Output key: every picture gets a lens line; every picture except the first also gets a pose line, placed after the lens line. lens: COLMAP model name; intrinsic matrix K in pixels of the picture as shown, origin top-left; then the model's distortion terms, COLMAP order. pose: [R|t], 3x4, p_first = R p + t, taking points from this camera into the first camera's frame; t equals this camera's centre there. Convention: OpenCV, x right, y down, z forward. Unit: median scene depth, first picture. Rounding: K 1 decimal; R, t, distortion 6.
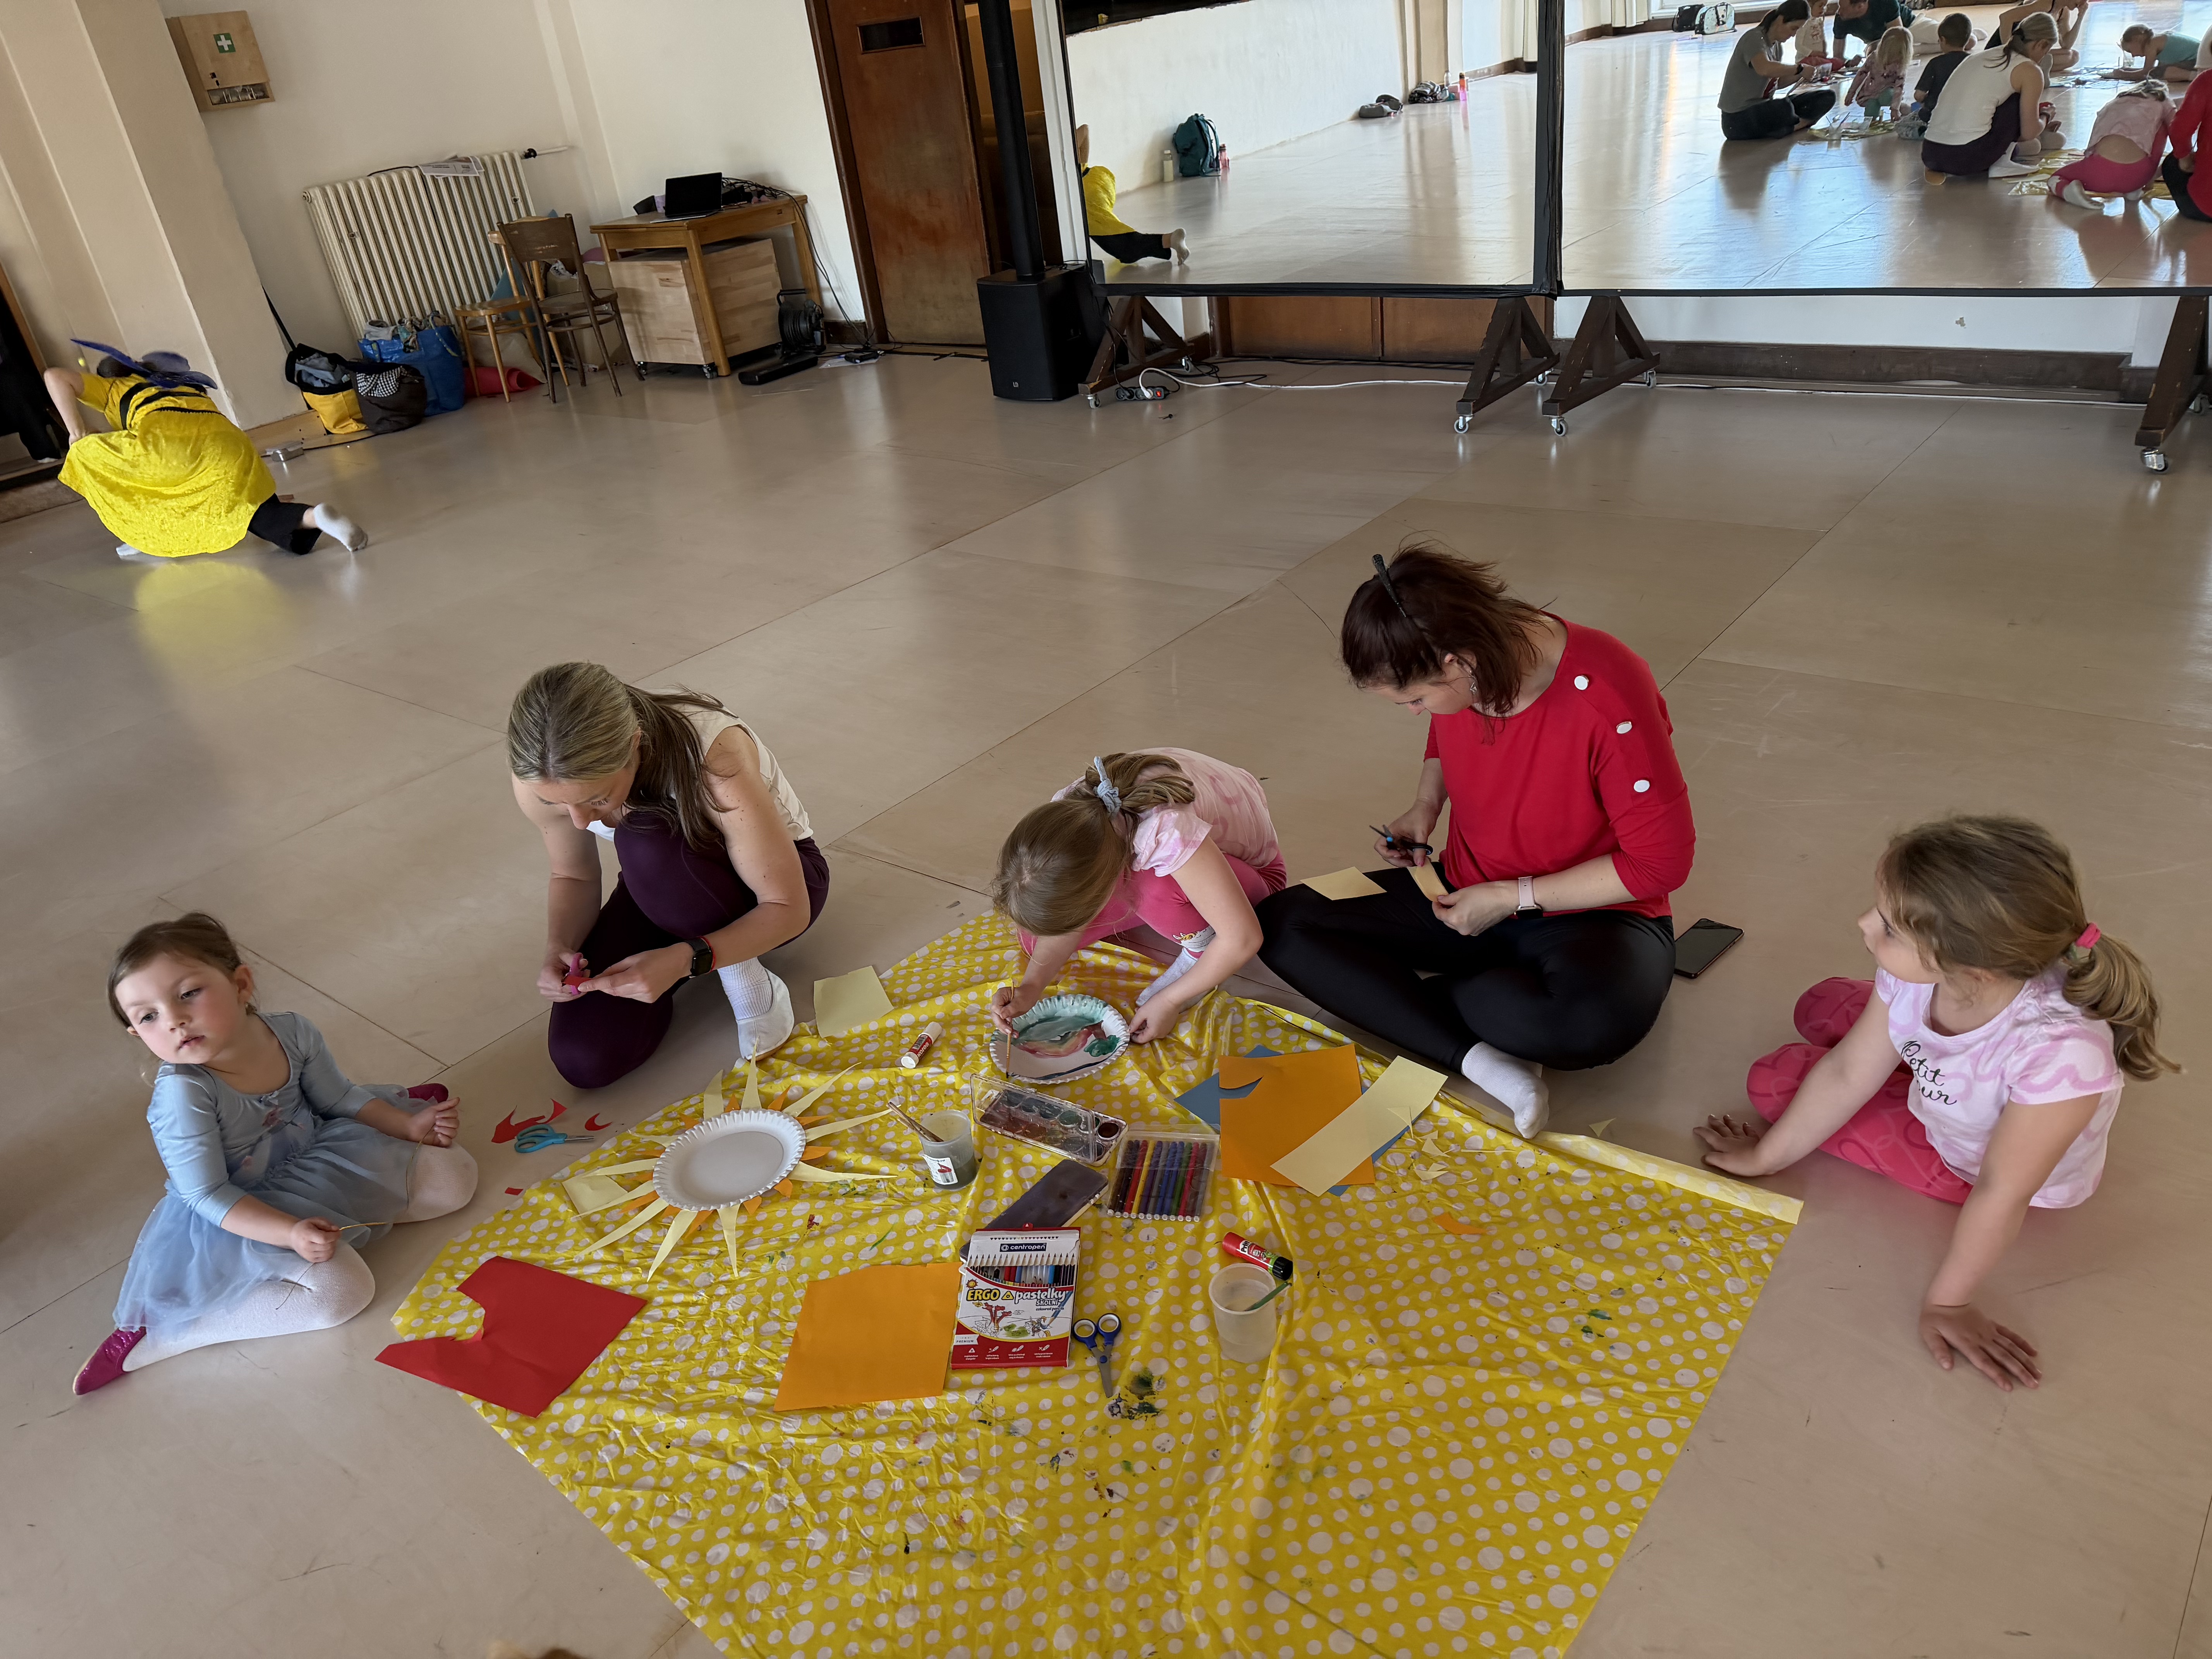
lens RADIAL K [[1619.3, 0, 1106.0], [0, 1619.3, 829.5], [0, 0, 1]] dist [0.051060, 0.000101]
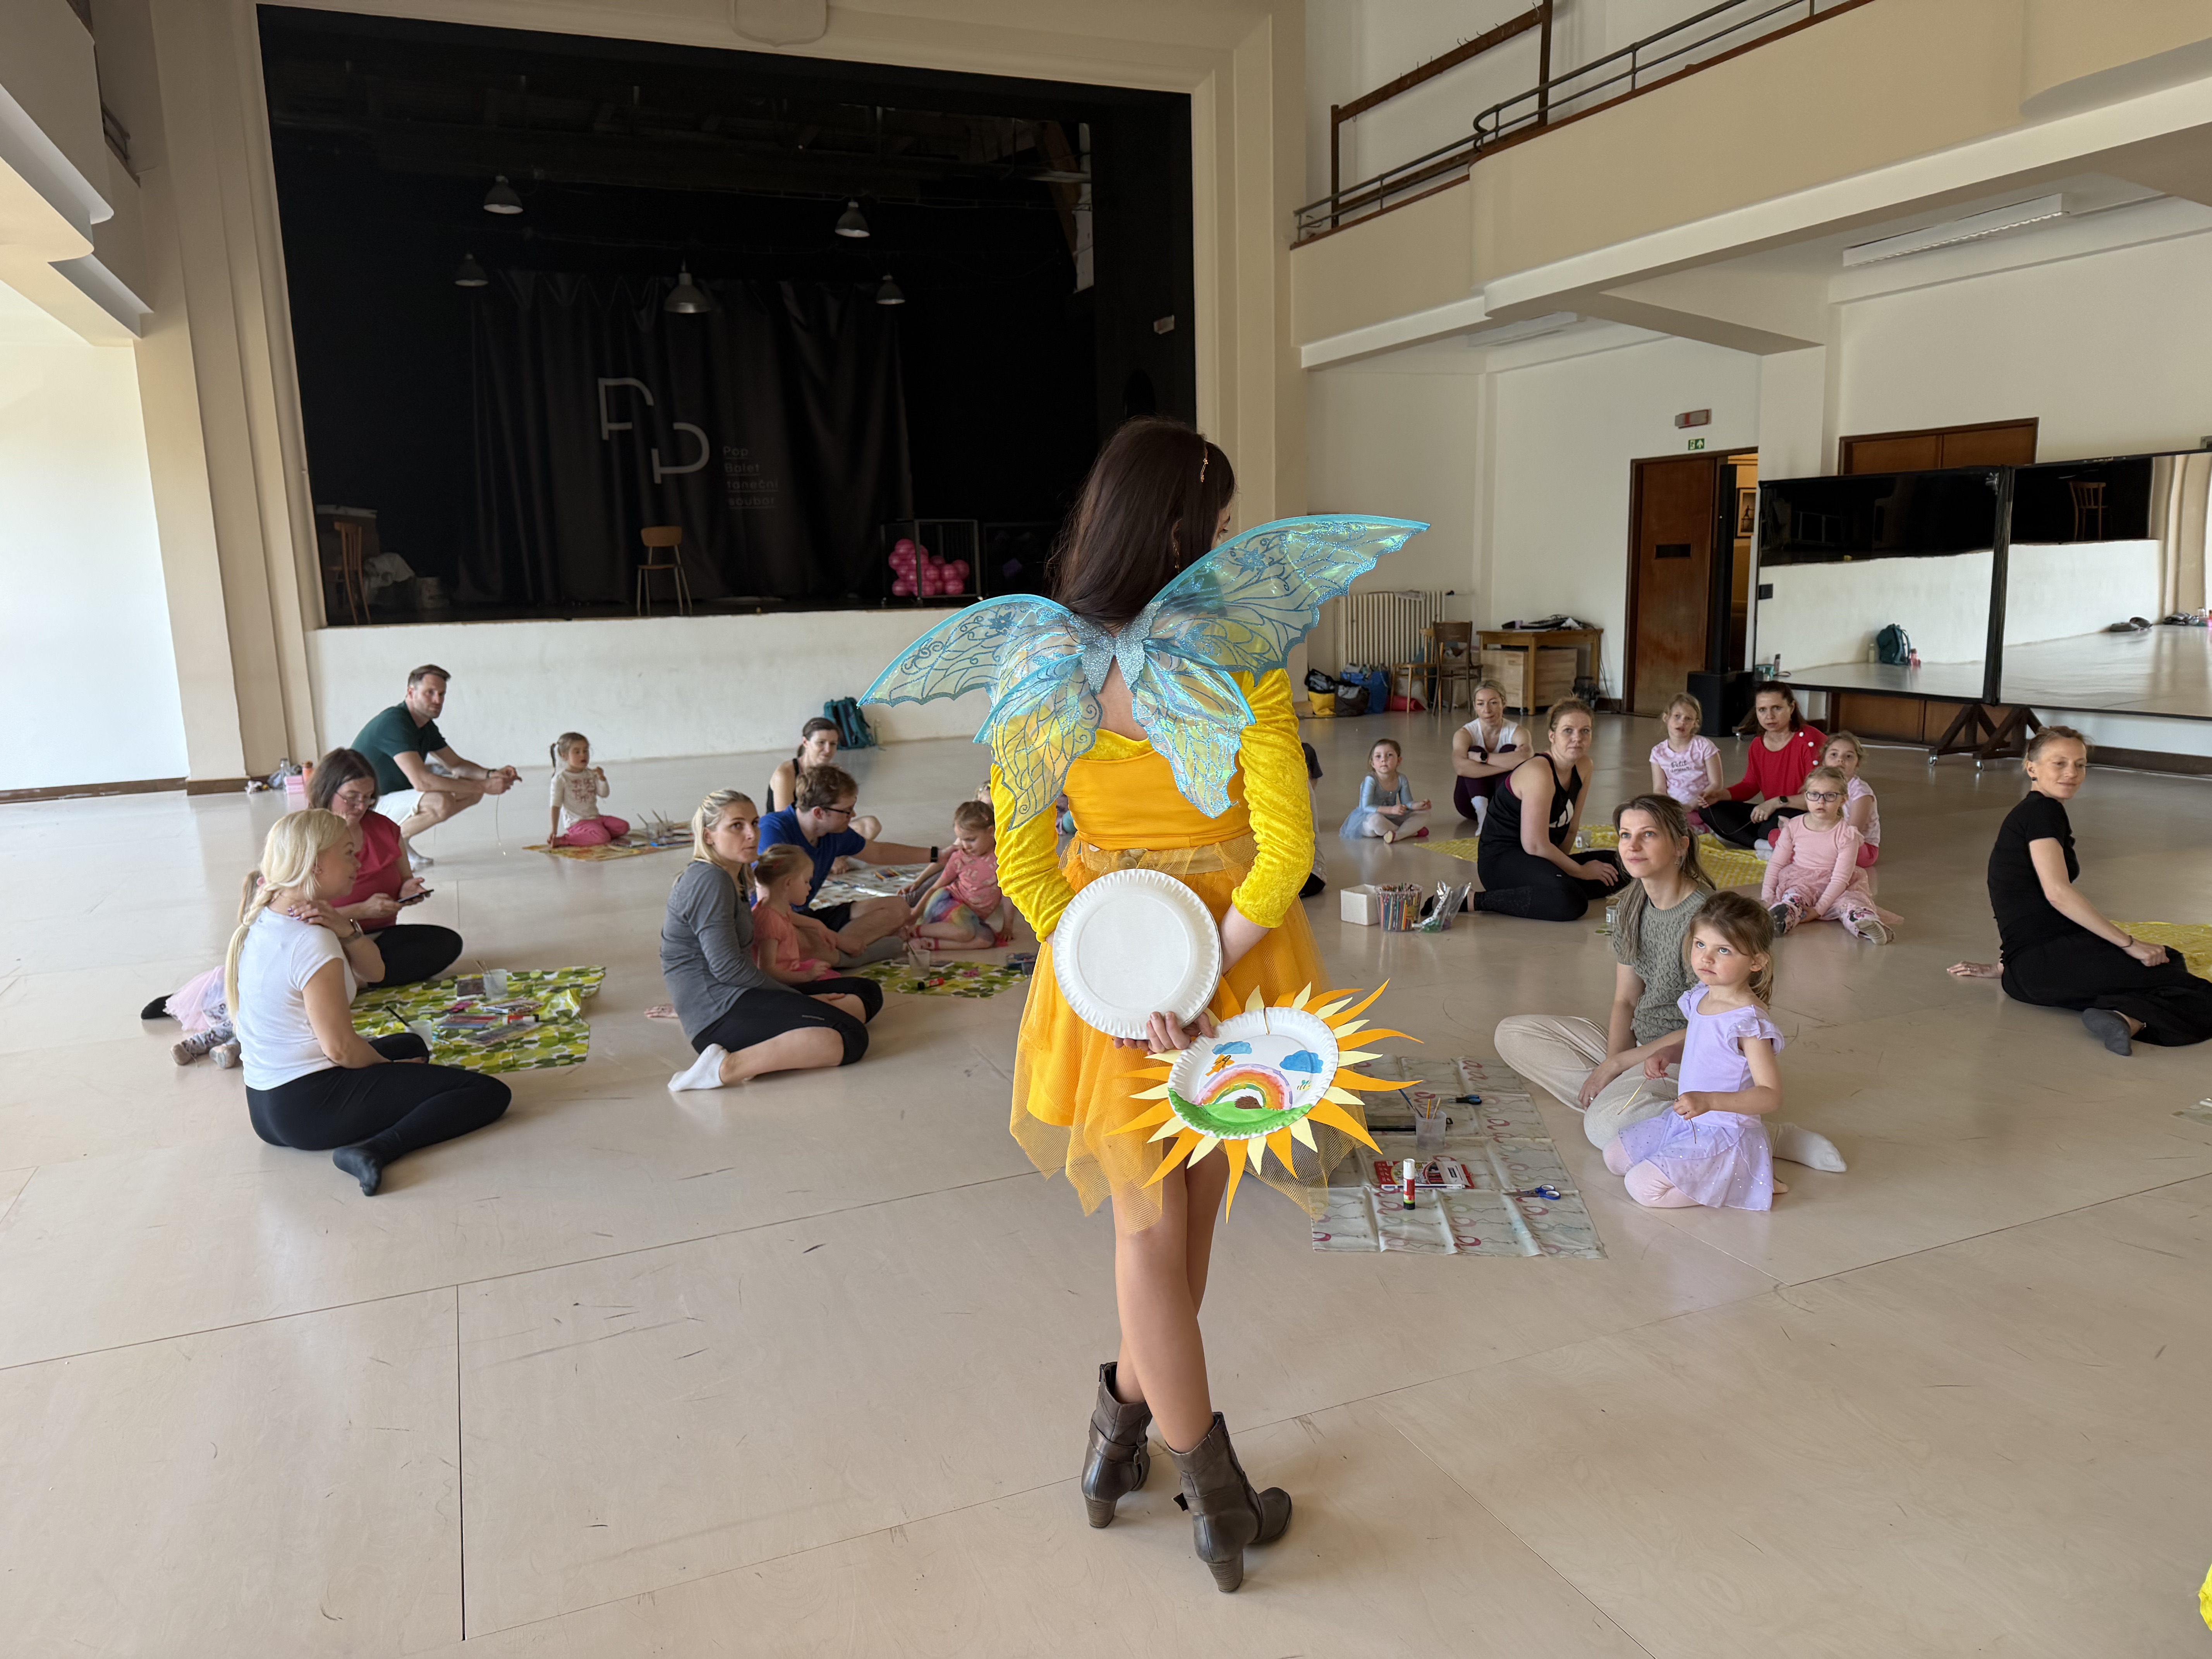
lens RADIAL K [[1546.7, 0, 1106.0], [0, 1546.7, 829.5], [0, 0, 1]] dist [0.040594, -0.036884]
pose [[0.879366, 0.182143, -0.439931, 0.120804], [-0.291976, 0.936118, -0.196045, 0.299981], [0.376119, 0.300845, 0.876371, -0.602902]]
